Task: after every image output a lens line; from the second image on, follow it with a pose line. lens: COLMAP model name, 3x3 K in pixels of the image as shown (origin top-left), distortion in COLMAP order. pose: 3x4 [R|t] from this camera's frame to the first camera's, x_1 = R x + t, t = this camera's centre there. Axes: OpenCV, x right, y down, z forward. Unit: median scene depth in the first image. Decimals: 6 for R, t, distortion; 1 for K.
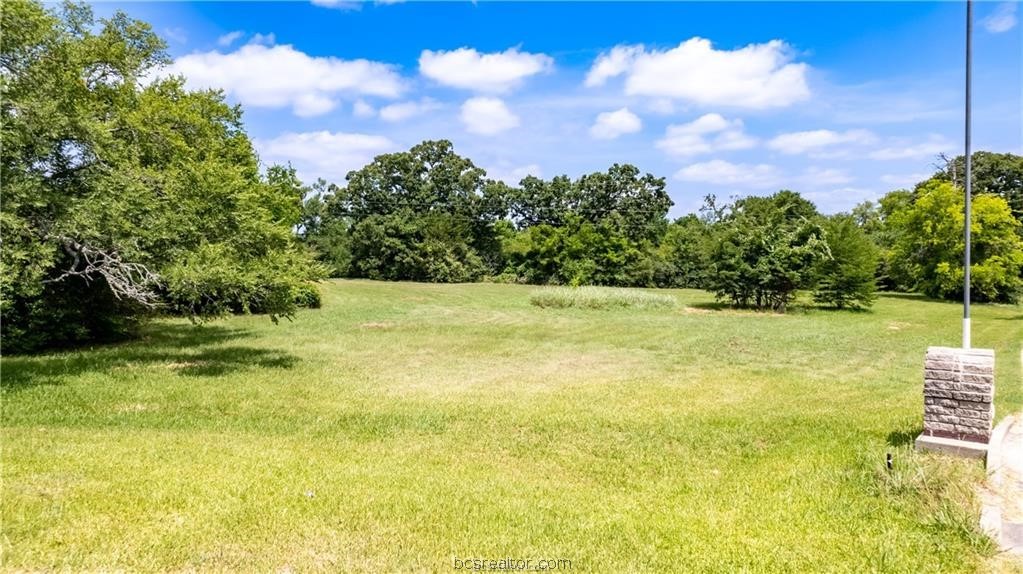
lens RADIAL K [[694.7, 0, 511.5], [0, 694.7, 287.0], [0, 0, 1]] dist [-0.049808, -0.001207]
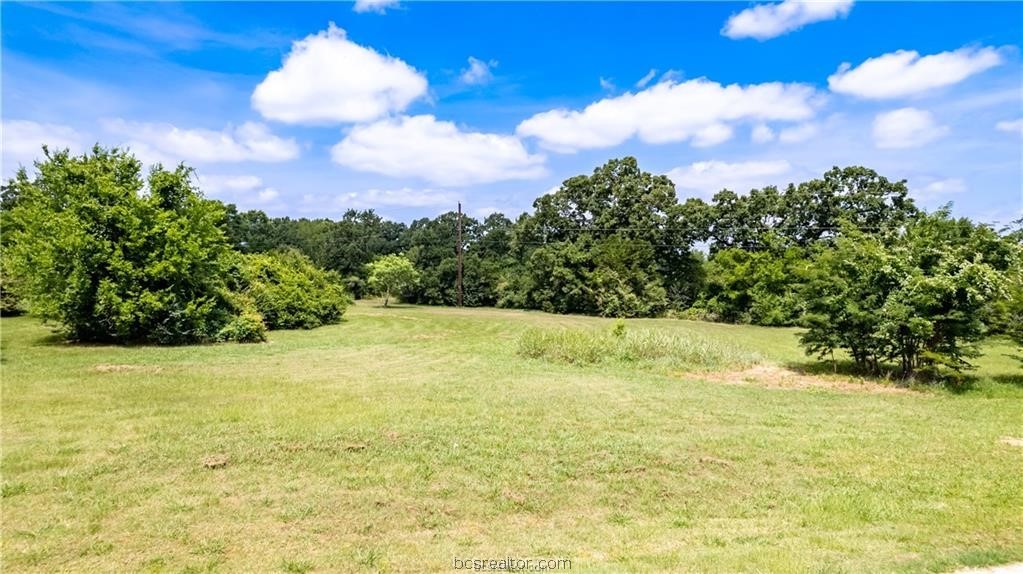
lens RADIAL K [[694.7, 0, 511.5], [0, 694.7, 287.0], [0, 0, 1]] dist [-0.049808, -0.001207]
pose [[0.835864, 0.004876, -0.548916, 0.269401], [-0.028342, 0.999010, -0.034285, -0.010441], [0.548205, 0.044215, 0.835174, 0.185440]]
